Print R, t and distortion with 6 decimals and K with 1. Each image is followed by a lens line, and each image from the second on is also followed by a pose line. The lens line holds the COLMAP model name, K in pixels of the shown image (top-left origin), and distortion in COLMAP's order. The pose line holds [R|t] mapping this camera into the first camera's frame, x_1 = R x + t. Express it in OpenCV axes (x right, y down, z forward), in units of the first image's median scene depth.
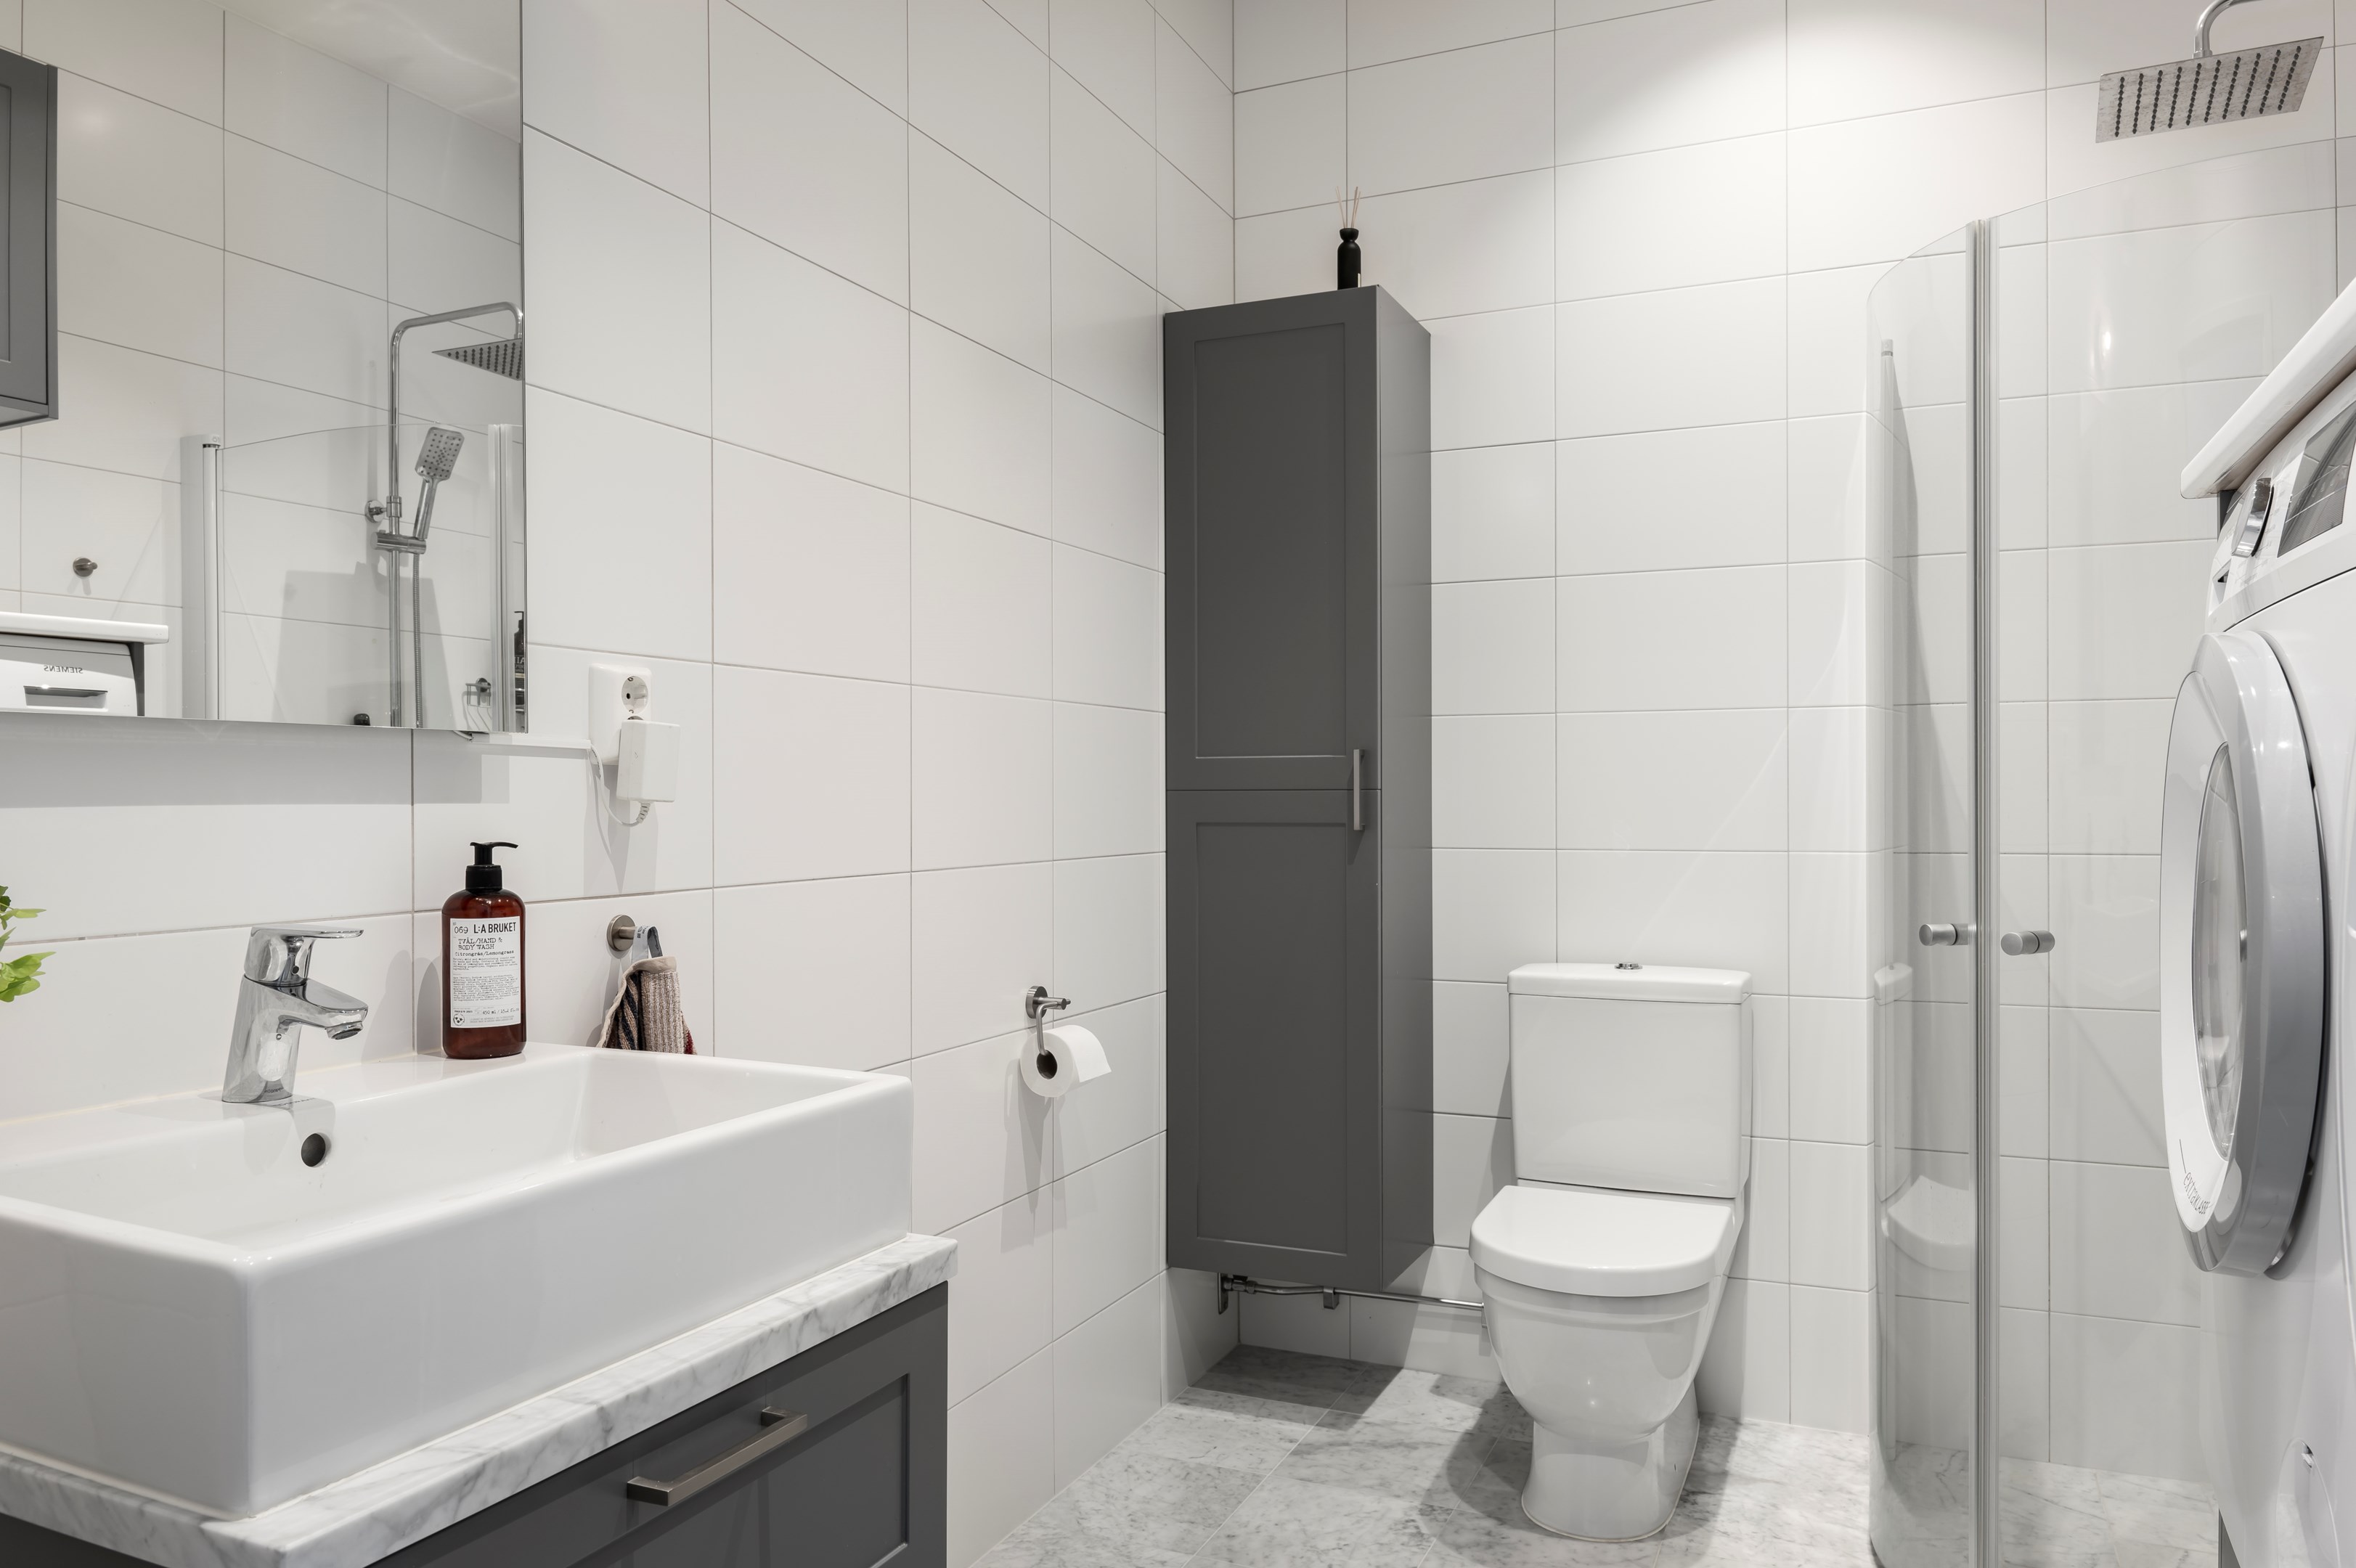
lens RADIAL K [[1641.8, 0, 1176.2], [0, 1641.8, 800.4], [0, 0, 1]] dist [0.004244, -0.017713]
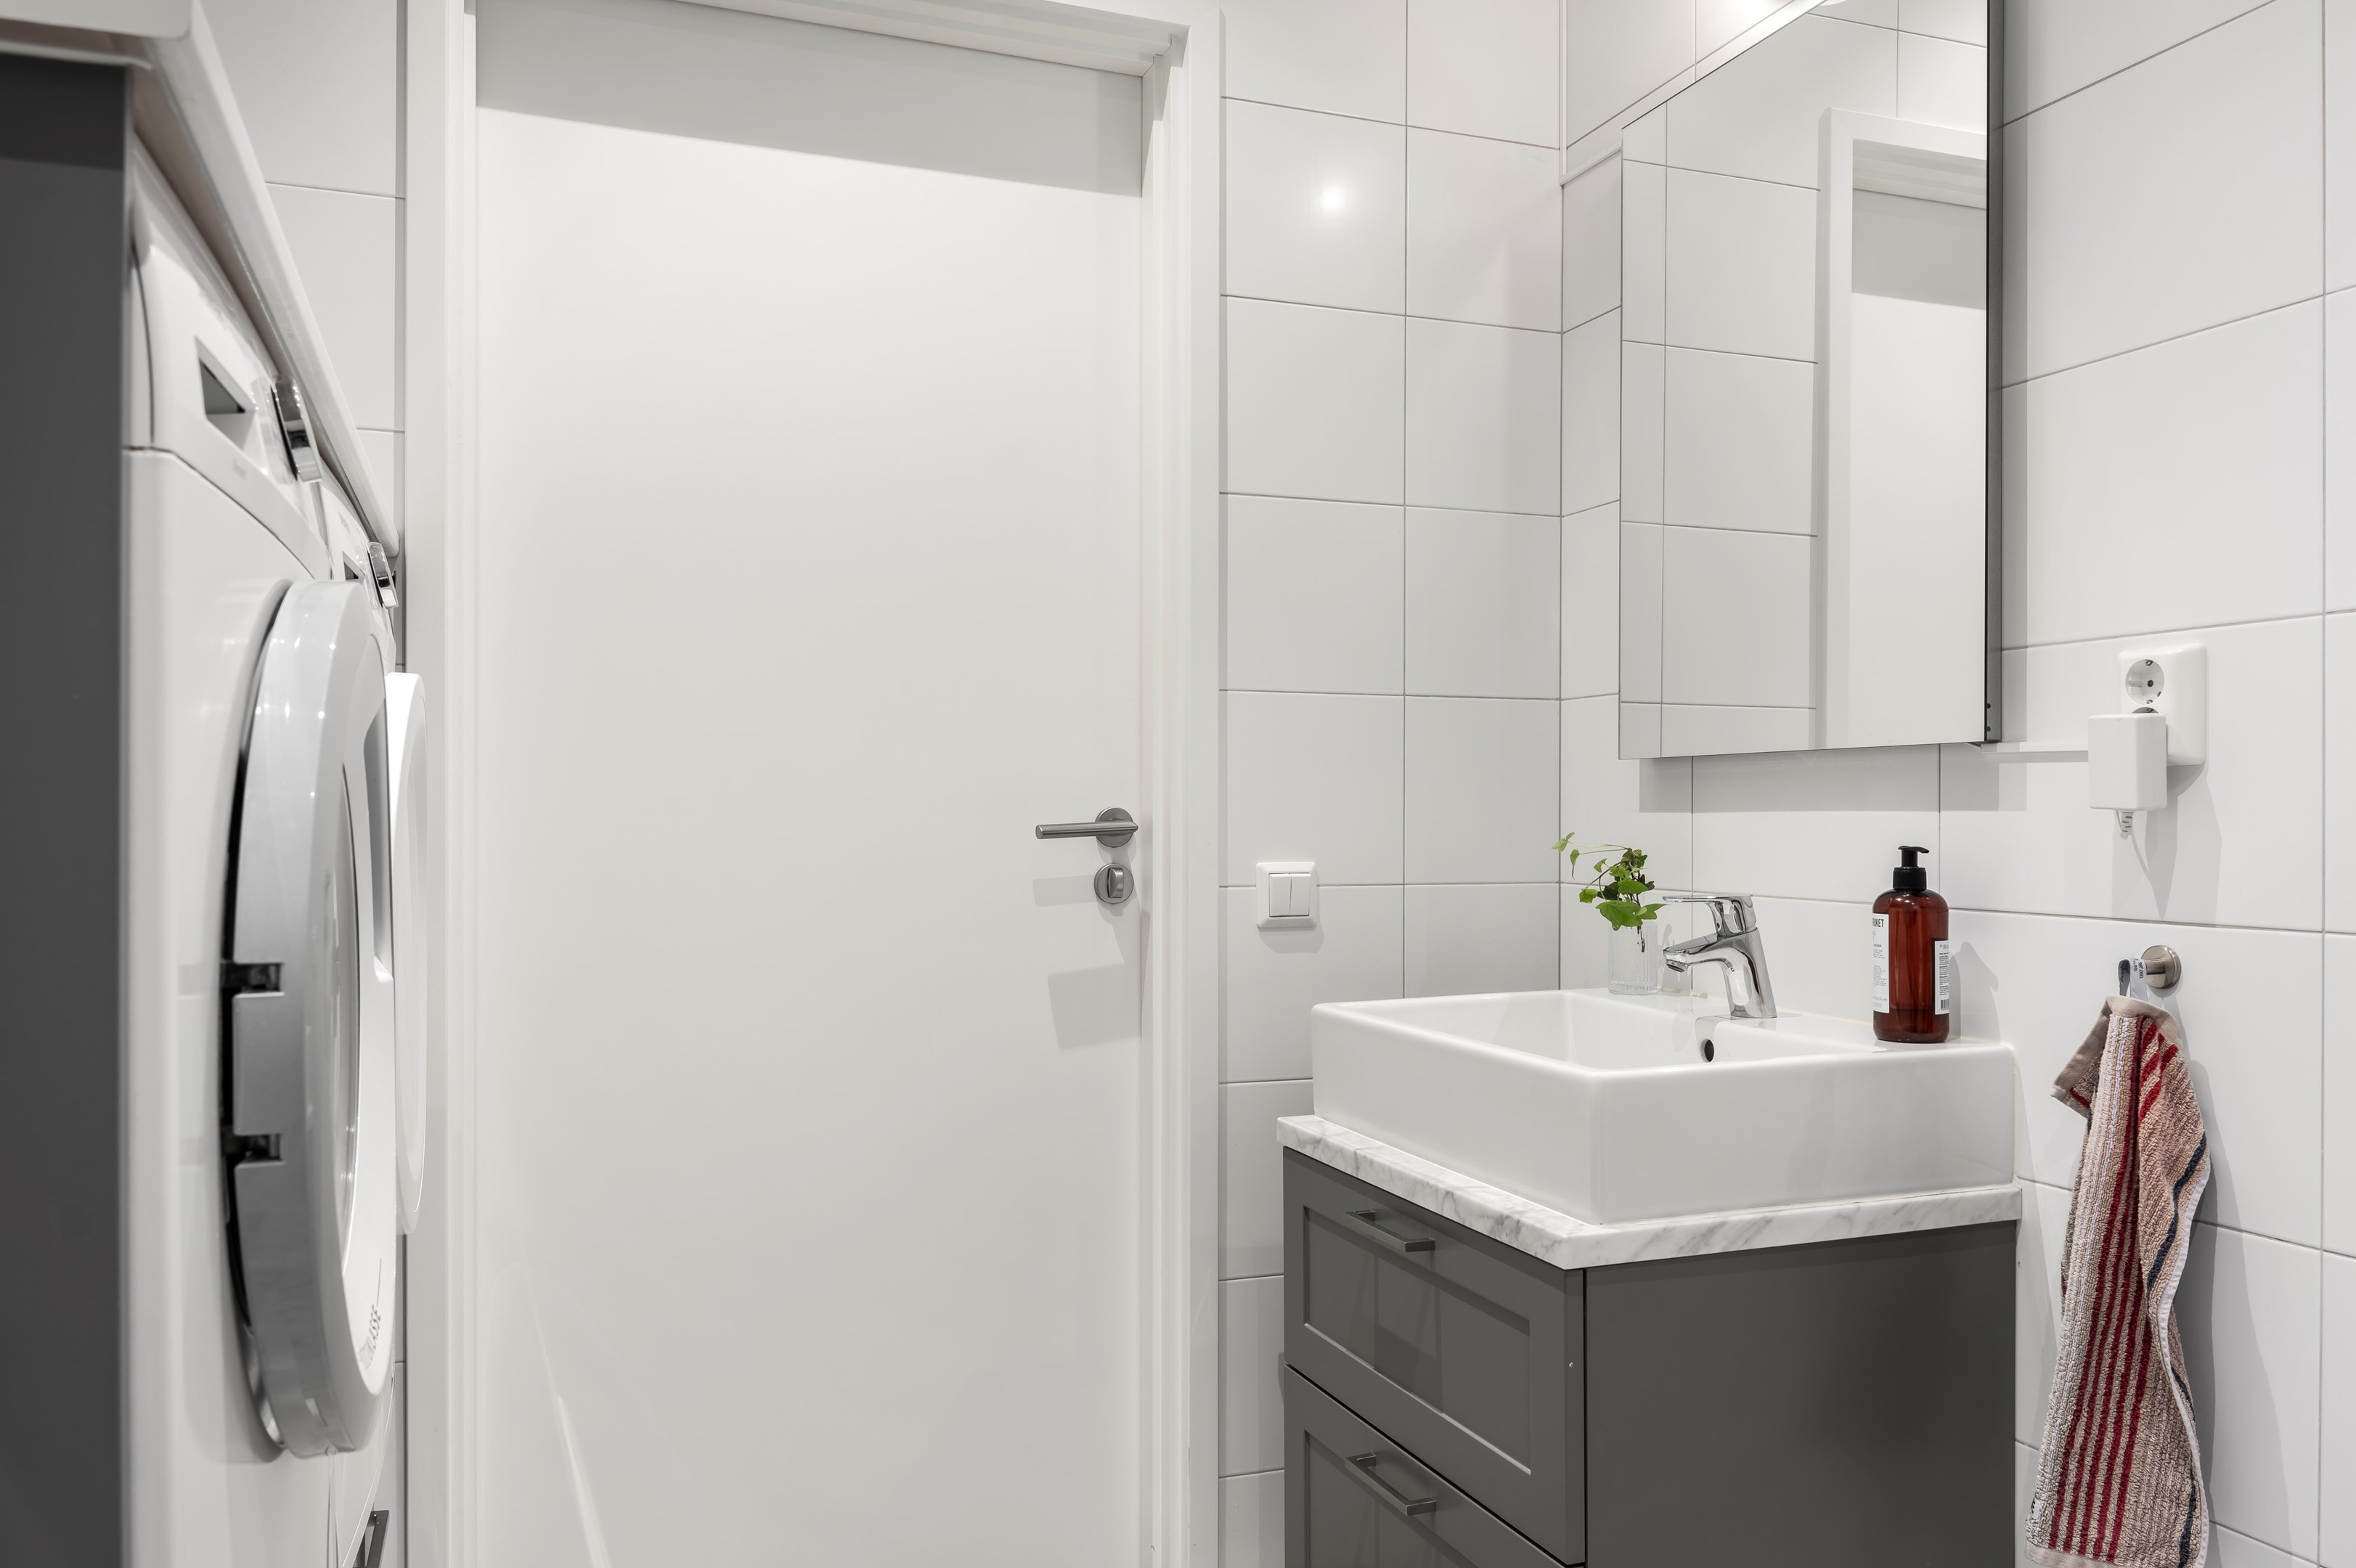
lens RADIAL K [[1710.5, 0, 1181.6], [0, 1710.5, 796.3], [0, 0, 1]] dist [-0.004603, -0.005174]
pose [[-0.705424, -0.004023, -0.708774, 0.732285], [0.000487, 0.999981, -0.006160, -0.001190], [0.708785, -0.004690, -0.705409, 1.459847]]
